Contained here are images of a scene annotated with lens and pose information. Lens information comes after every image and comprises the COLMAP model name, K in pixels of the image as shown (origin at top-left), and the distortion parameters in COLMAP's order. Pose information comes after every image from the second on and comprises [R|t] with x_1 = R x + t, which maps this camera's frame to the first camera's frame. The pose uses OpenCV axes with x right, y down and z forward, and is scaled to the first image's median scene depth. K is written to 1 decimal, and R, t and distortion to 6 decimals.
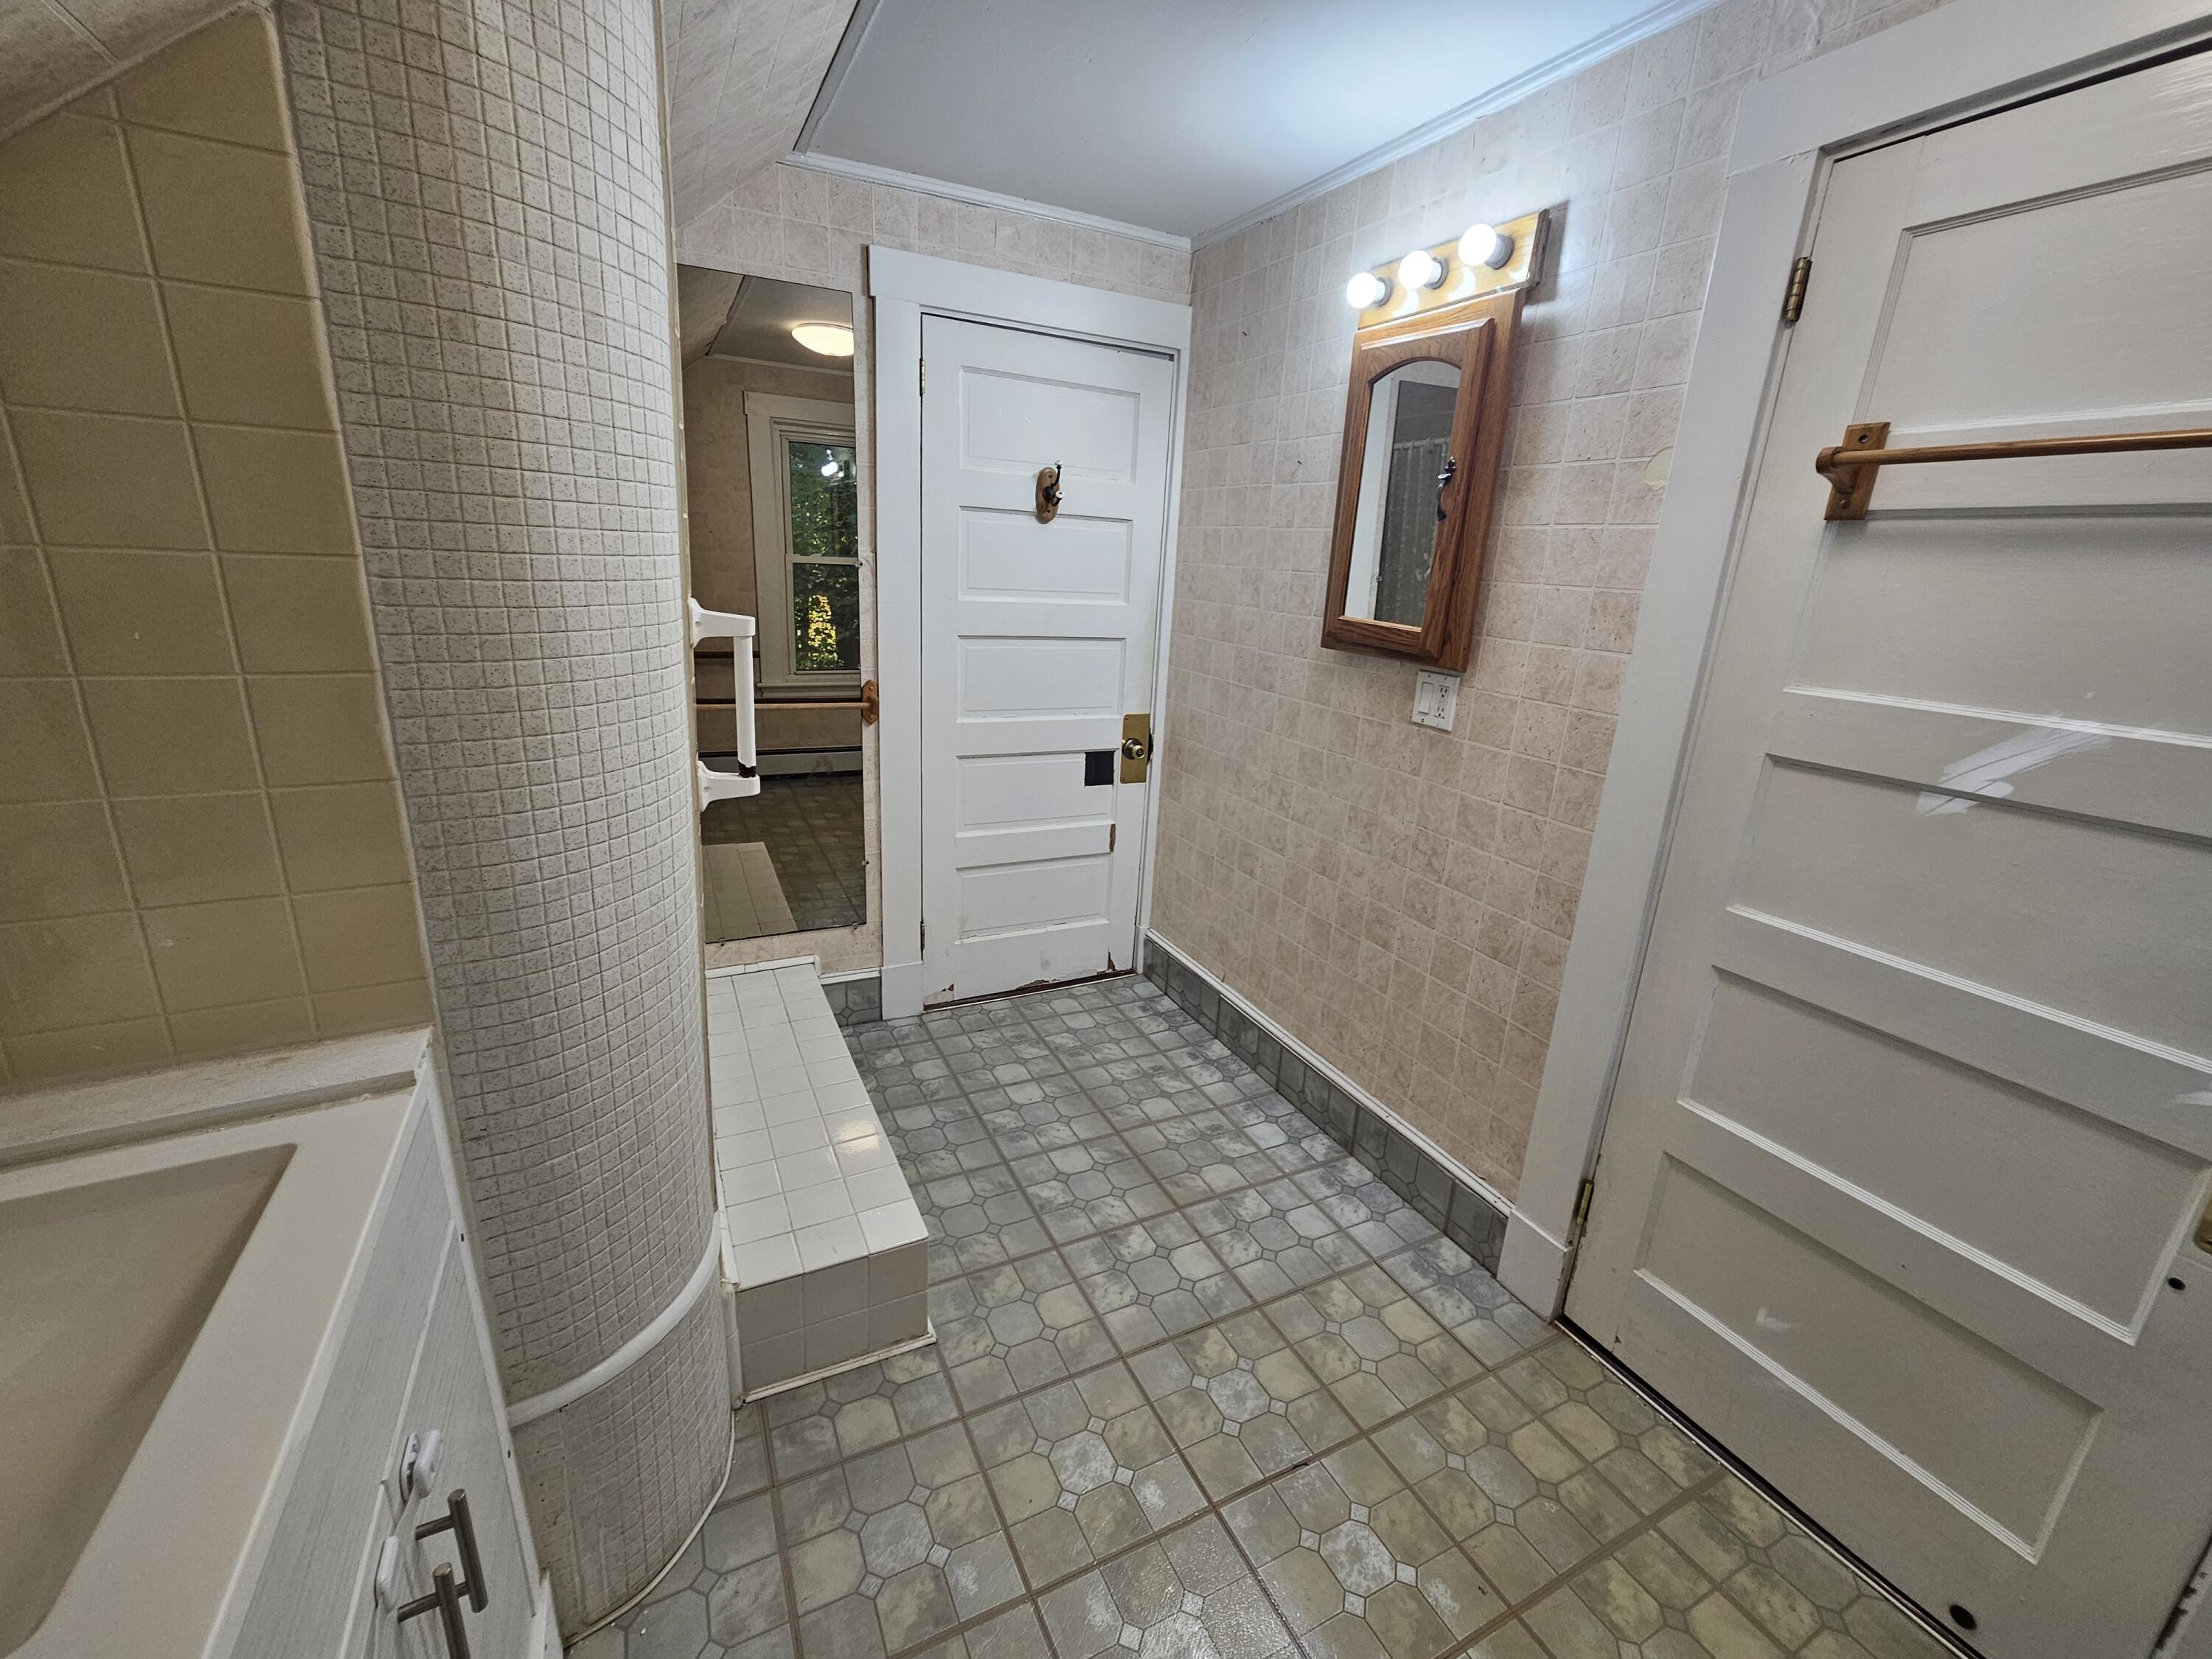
lens RADIAL K [[912.3, 0, 1108.9], [0, 912.3, 826.7], [0, 0, 1]] dist [-0.000010, 0.000491]
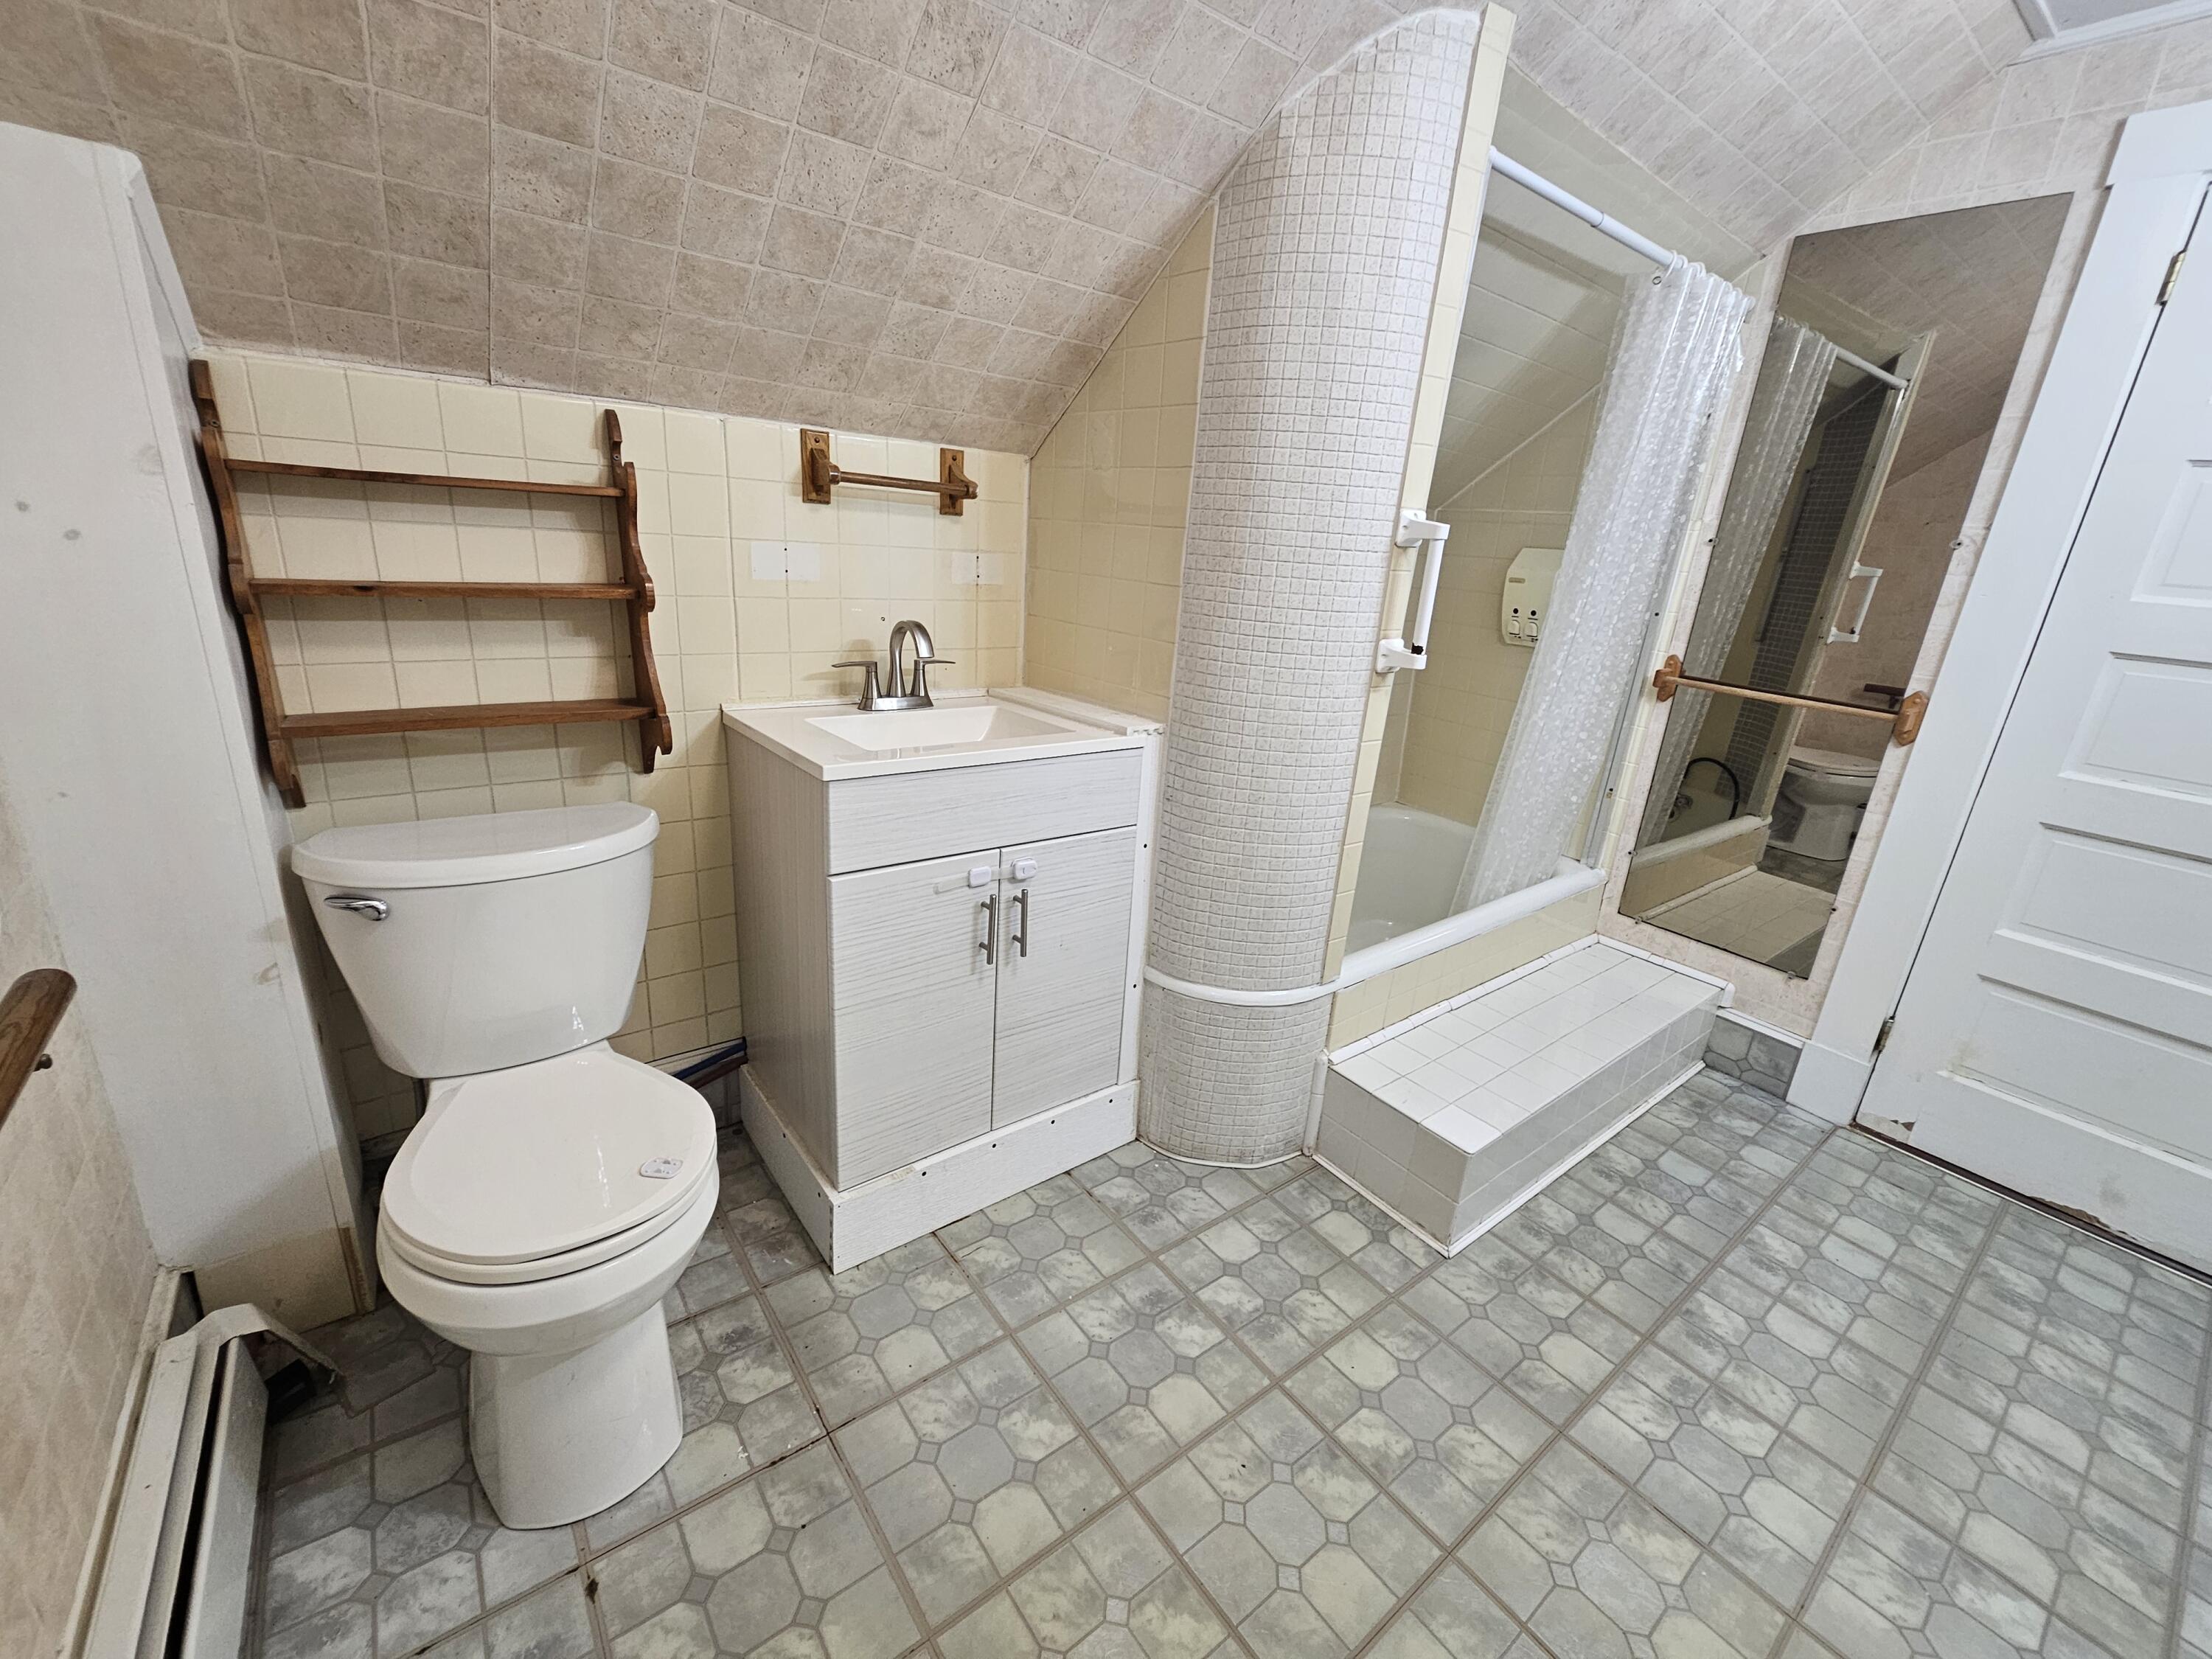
lens RADIAL K [[912.3, 0, 1116.7], [0, 912.3, 831.3], [0, 0, 1]] dist [-0.000010, 0.000491]
pose [[0.200966, 0.272119, -0.941044, 0.383797], [-0.334133, 0.922075, 0.195277, 0.031337], [0.920852, 0.275190, 0.276230, 0.164004]]
